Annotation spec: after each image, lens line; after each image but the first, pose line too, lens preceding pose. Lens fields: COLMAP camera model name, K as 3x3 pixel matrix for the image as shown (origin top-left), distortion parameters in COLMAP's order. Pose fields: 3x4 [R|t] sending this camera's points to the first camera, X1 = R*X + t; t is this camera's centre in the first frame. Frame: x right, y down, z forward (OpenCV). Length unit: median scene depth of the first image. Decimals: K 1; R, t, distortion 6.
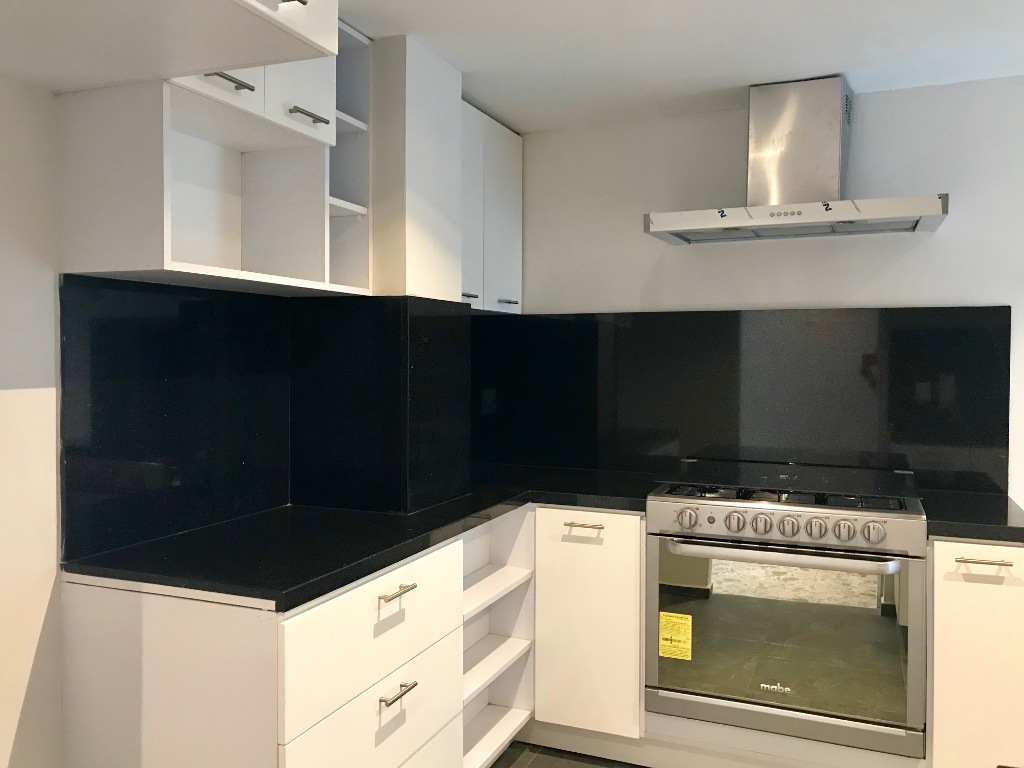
lens RADIAL K [[828.6, 0, 512.0], [0, 828.6, 384.0], [0, 0, 1]] dist [0.008076, -0.005084]
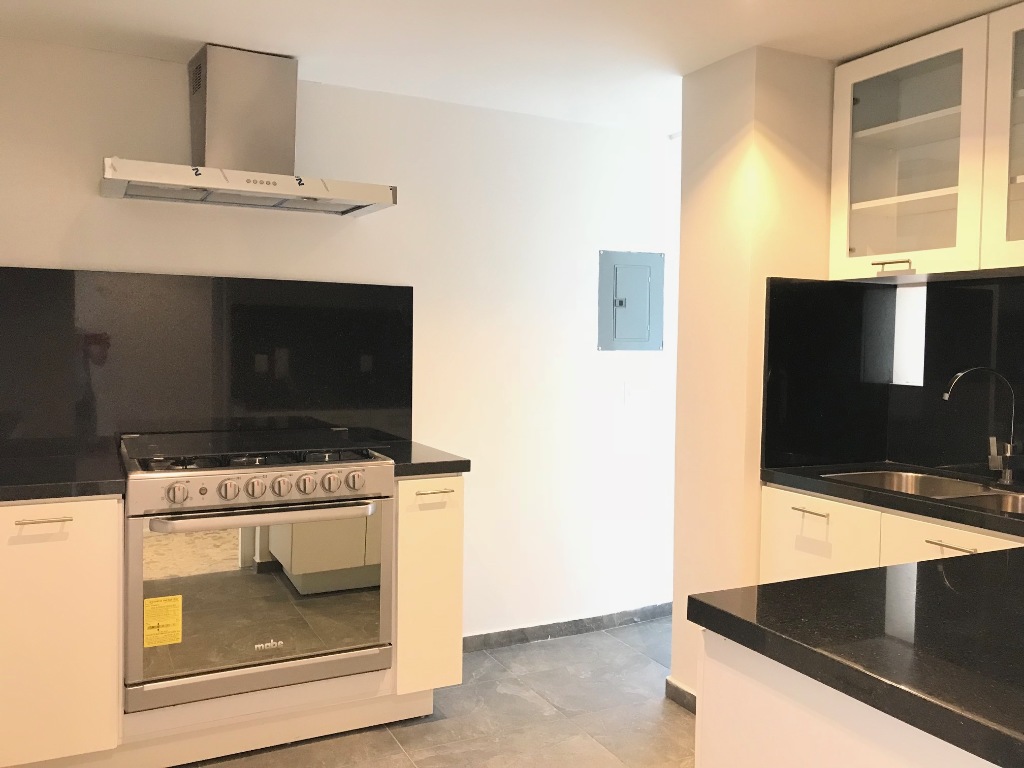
lens RADIAL K [[839.6, 0, 512.0], [0, 839.6, 384.0], [0, 0, 1]] dist [0.008391, 0.004866]
pose [[0.650149, -0.033933, 0.759049, -0.256415], [0.015339, 0.999385, 0.031539, 0.013998], [-0.759652, -0.008862, 0.650269, 0.091129]]
